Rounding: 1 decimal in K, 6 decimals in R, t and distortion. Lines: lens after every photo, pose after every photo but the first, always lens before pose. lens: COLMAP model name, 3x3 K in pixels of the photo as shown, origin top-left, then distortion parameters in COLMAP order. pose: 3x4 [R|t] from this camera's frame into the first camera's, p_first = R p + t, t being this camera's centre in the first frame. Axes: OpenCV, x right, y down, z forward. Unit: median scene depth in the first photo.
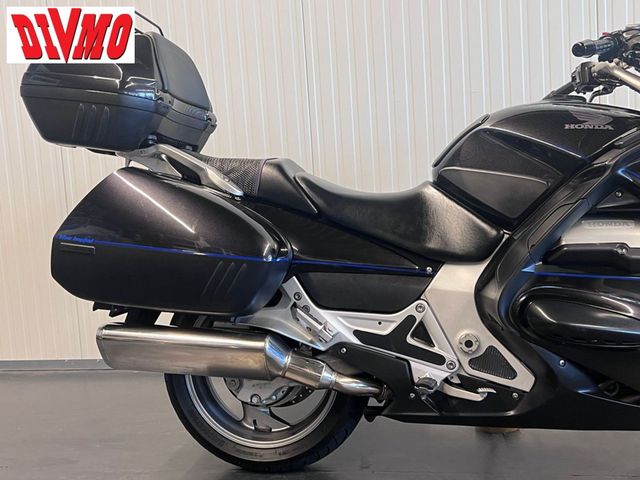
lens RADIAL K [[718.1, 0, 322.3], [0, 718.1, 235.7], [0, 0, 1]] dist [0.046657, 0.000000]
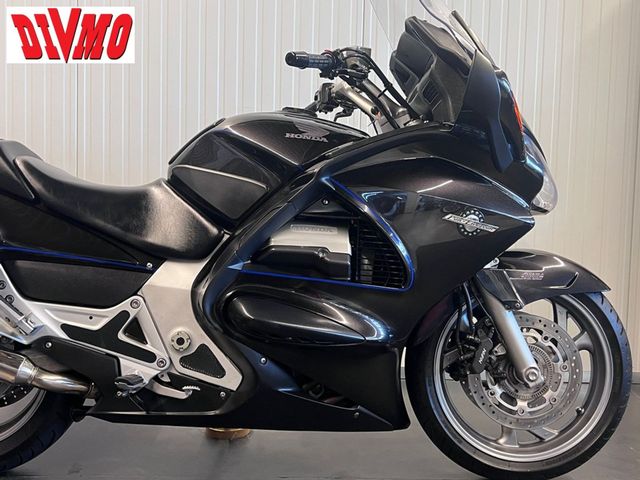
lens RADIAL K [[718.1, 0, 319.0], [0, 718.1, 234.2], [0, 0, 1]] dist [0.046657, 0.000000]
pose [[0.969963, 0.075128, 0.231361, 0.144039], [-0.066005, 0.996715, -0.046933, 0.035630], [-0.234127, 0.030252, 0.971735, -0.014289]]
